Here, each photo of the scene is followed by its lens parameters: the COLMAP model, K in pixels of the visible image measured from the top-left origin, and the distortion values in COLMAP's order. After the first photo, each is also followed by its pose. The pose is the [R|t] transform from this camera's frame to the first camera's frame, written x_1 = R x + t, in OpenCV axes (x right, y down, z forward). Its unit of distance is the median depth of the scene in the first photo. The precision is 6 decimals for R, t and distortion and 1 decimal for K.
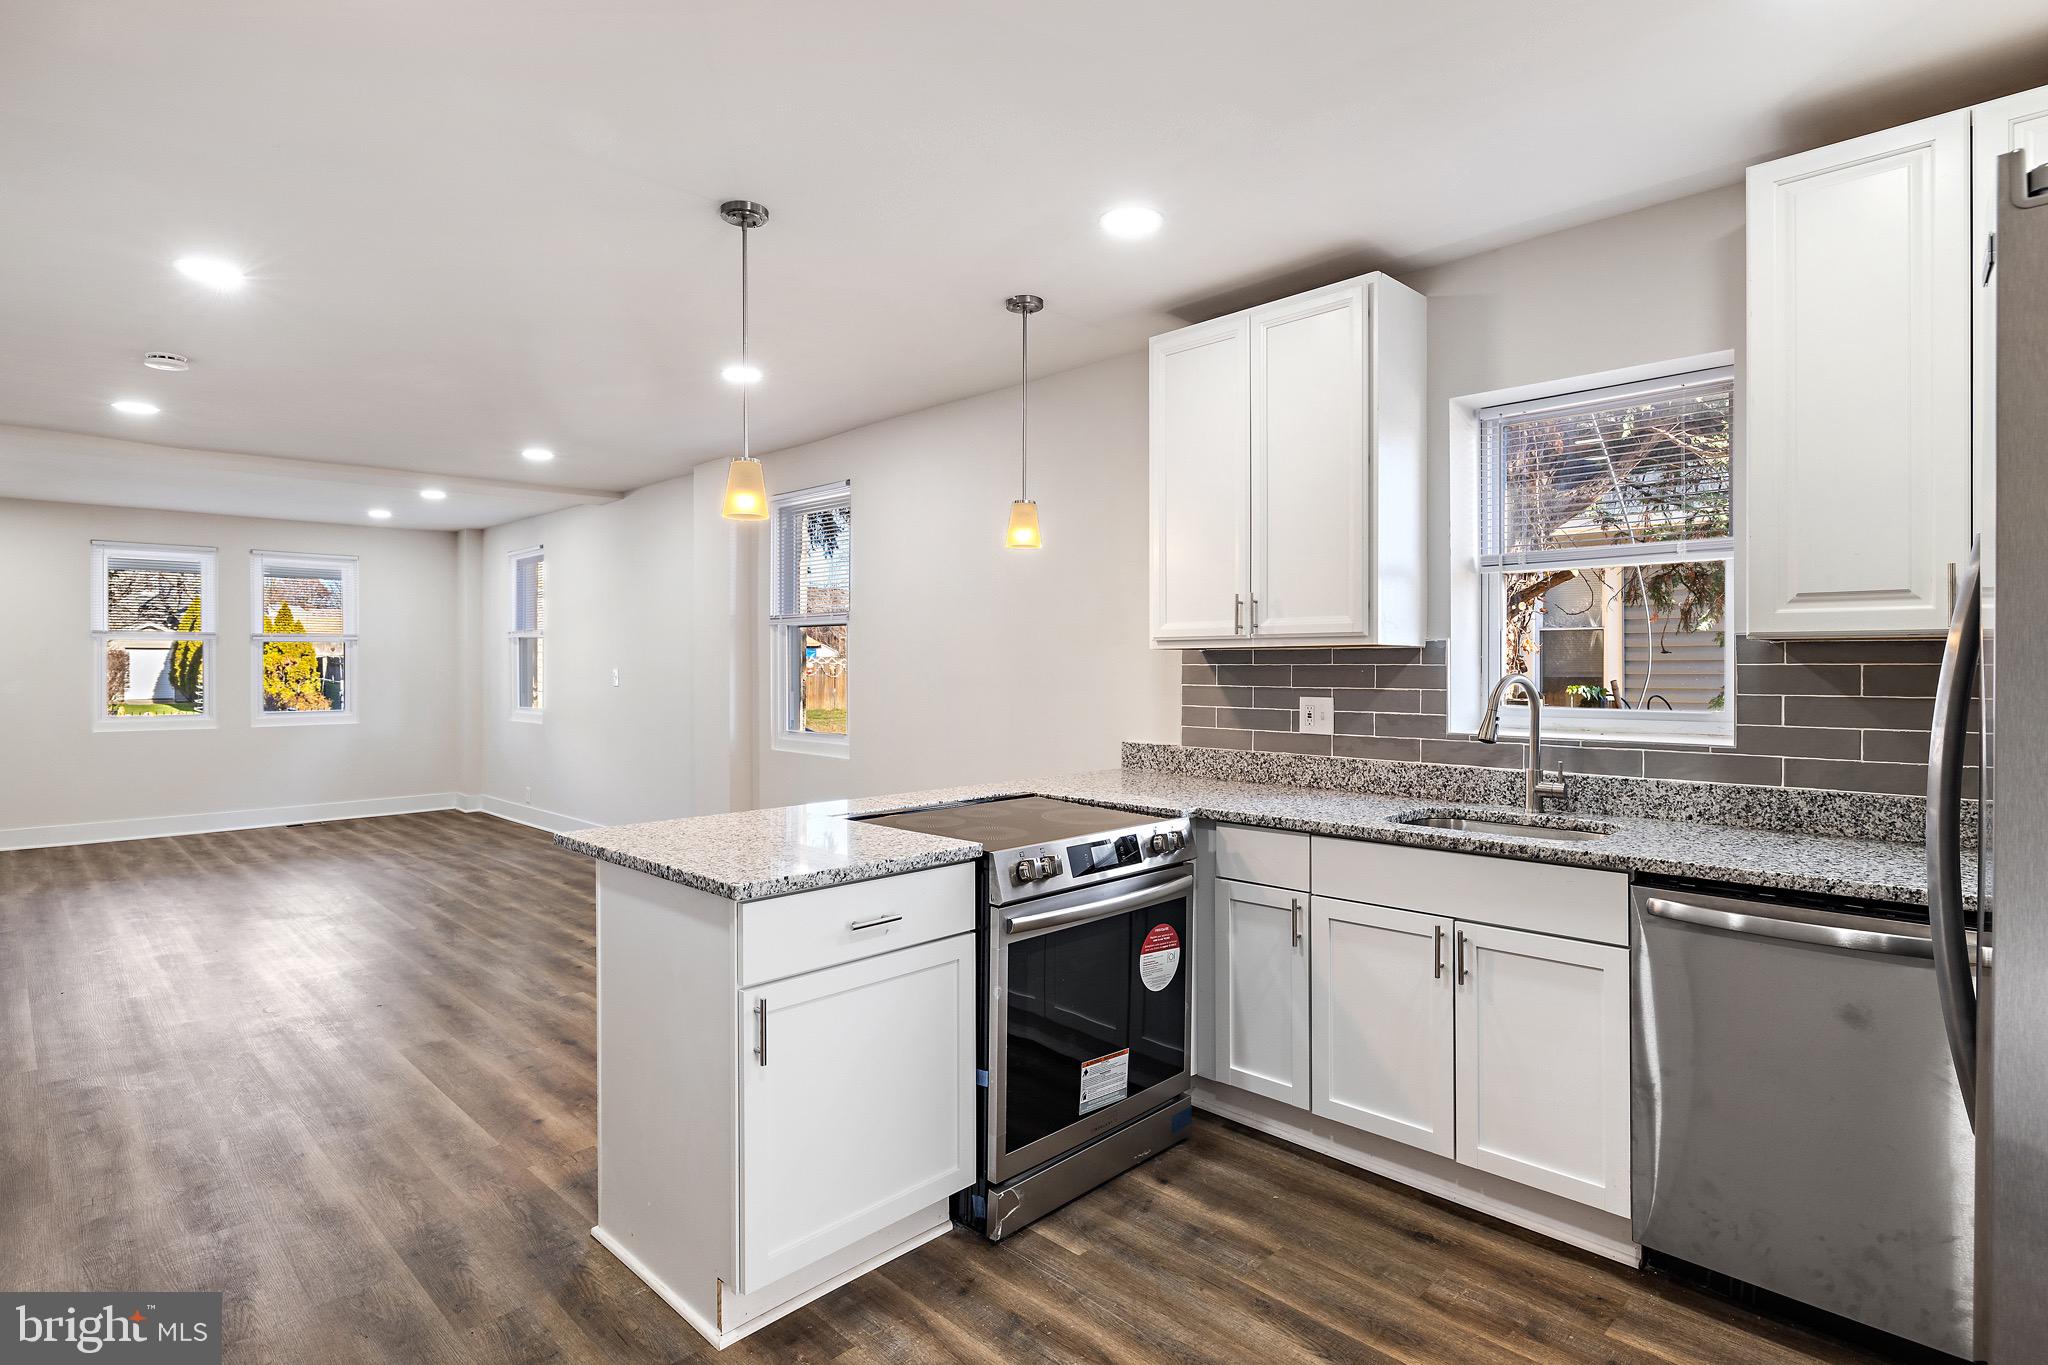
lens RADIAL K [[1048.4, 0, 1010.9], [0, 1048.4, 666.8], [0, 0, 1]] dist [-0.000793, -0.000517]
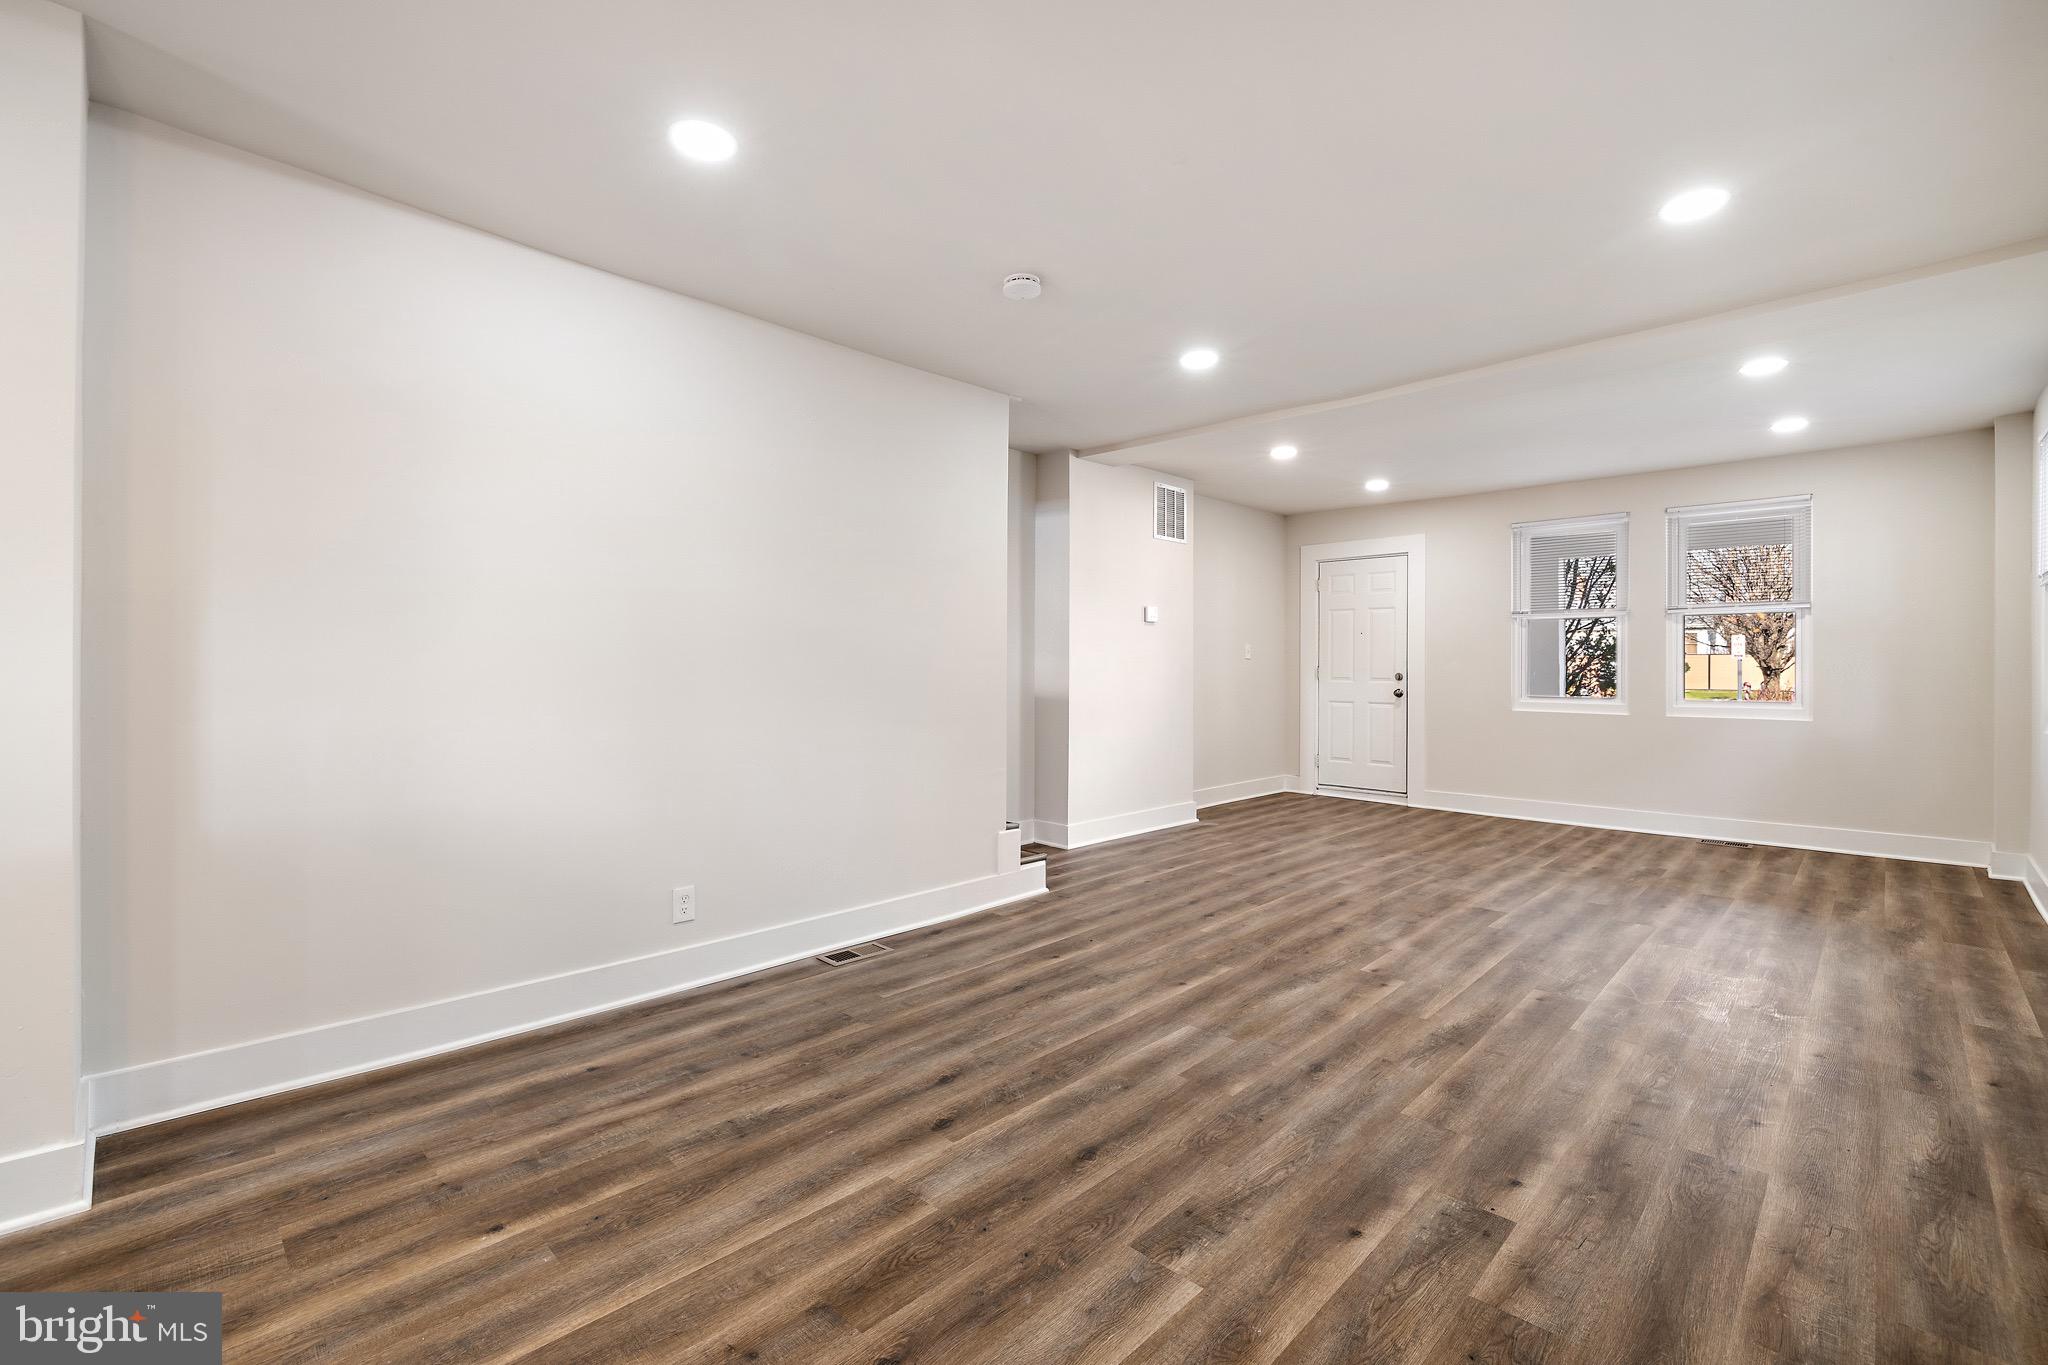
lens RADIAL K [[896.5, 0, 1028.3], [0, 896.5, 673.4], [0, 0, 1]] dist [-0.009369, 0.002530]
pose [[0.022757, 0.009014, -0.999700, -0.015782], [-0.005948, 0.999943, 0.008881, 0.025454], [0.999723, 0.005744, 0.022810, 0.605669]]
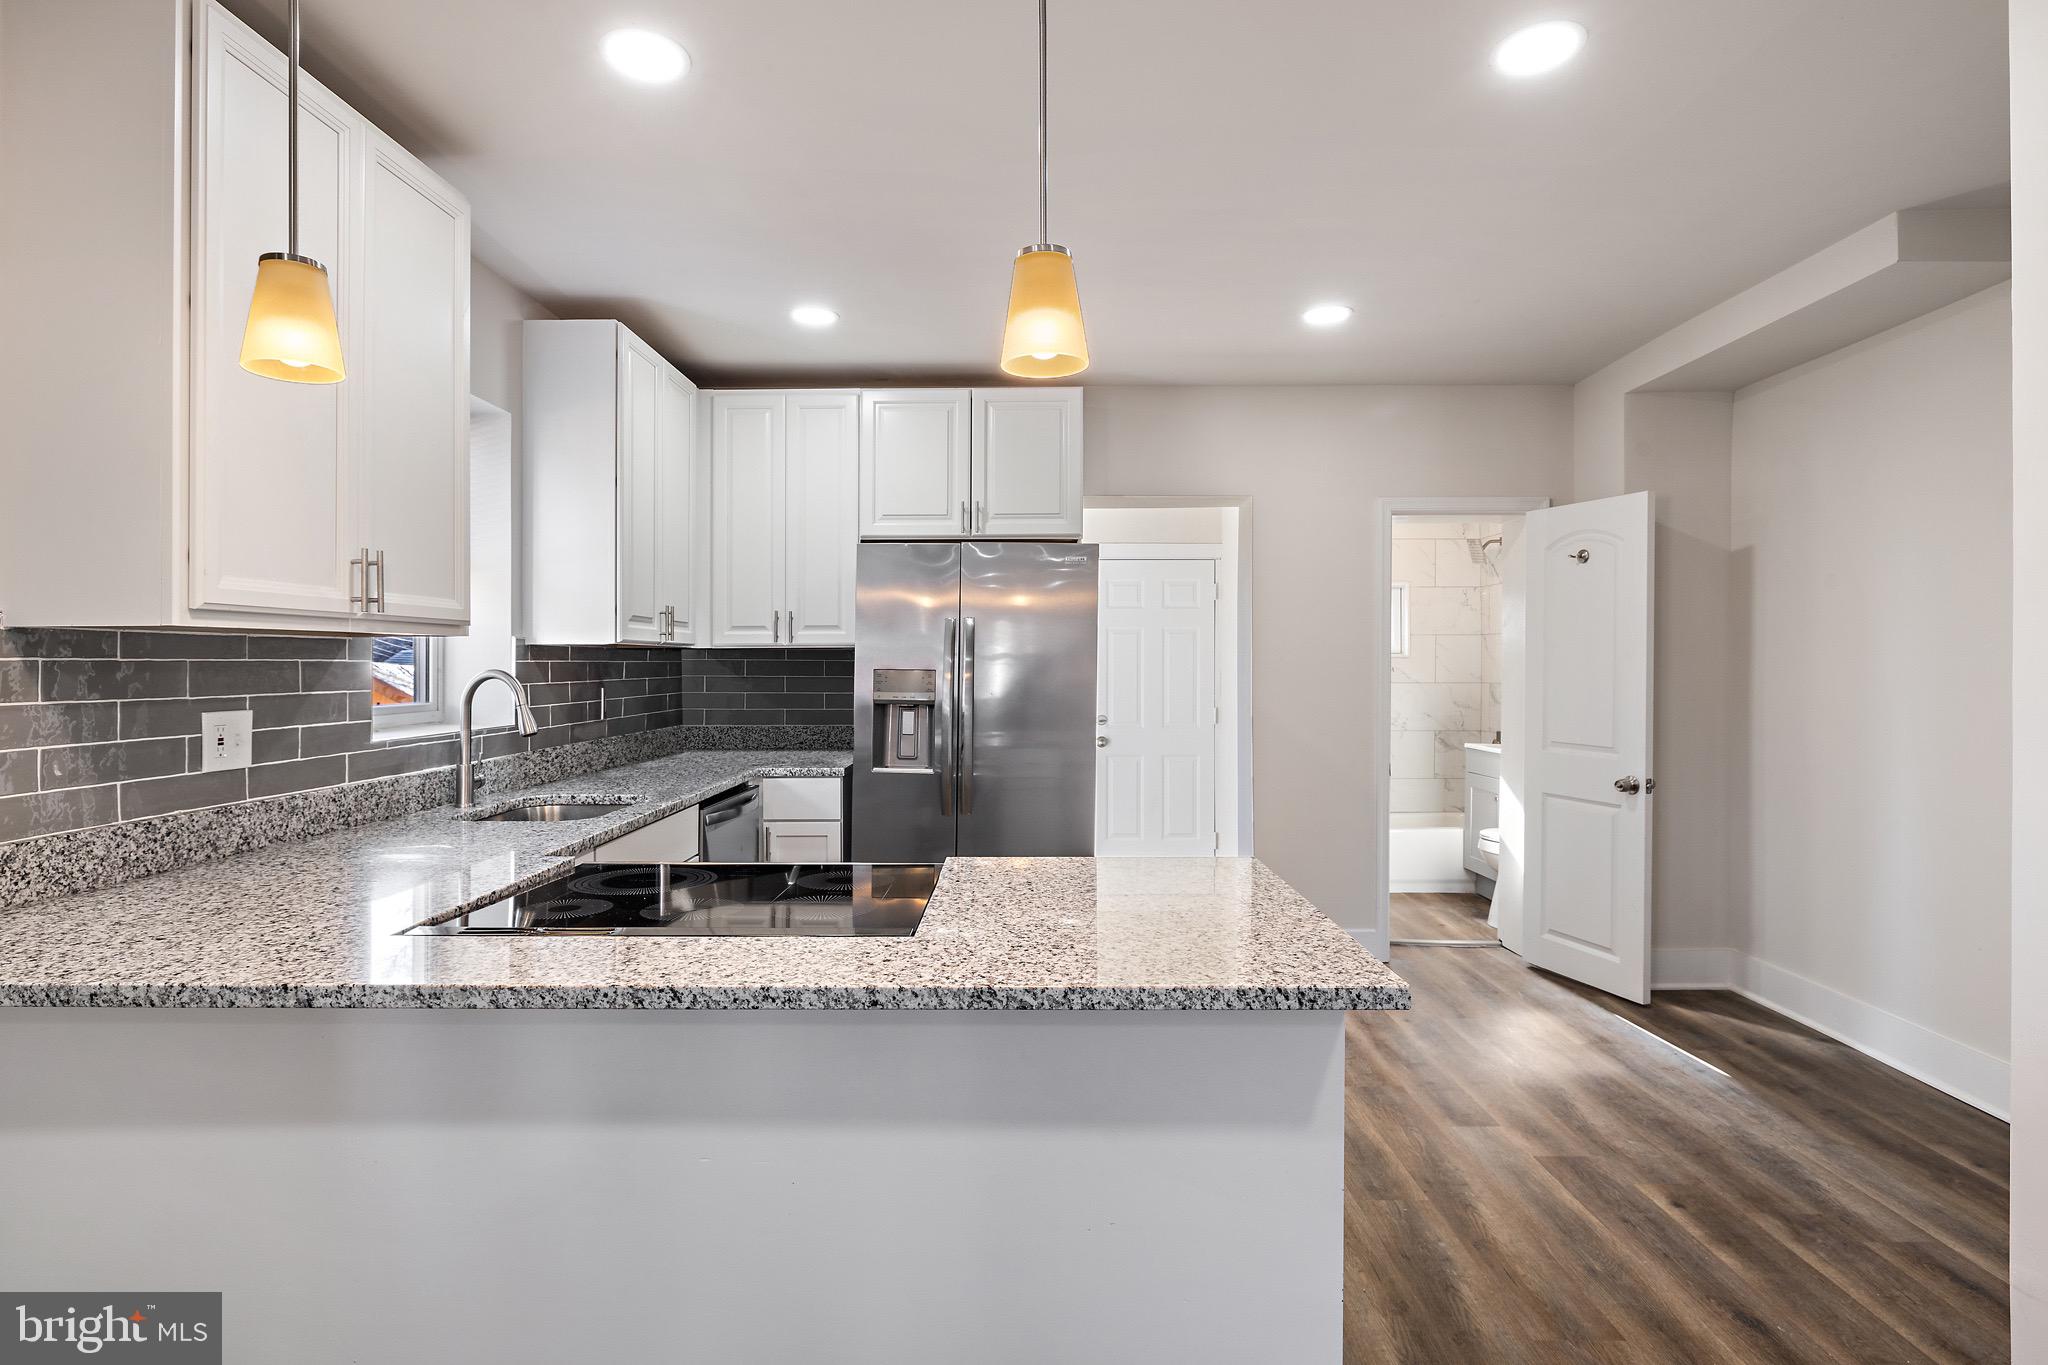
lens RADIAL K [[1023.4, 0, 1025.7], [0, 1023.4, 656.6], [0, 0, 1]] dist [-0.014704, -0.000428]
pose [[-0.704968, 0.008156, 0.709193, -0.257742], [0.005264, 0.999967, -0.006267, 0.001224], [-0.709220, -0.000685, -0.704987, 0.582327]]
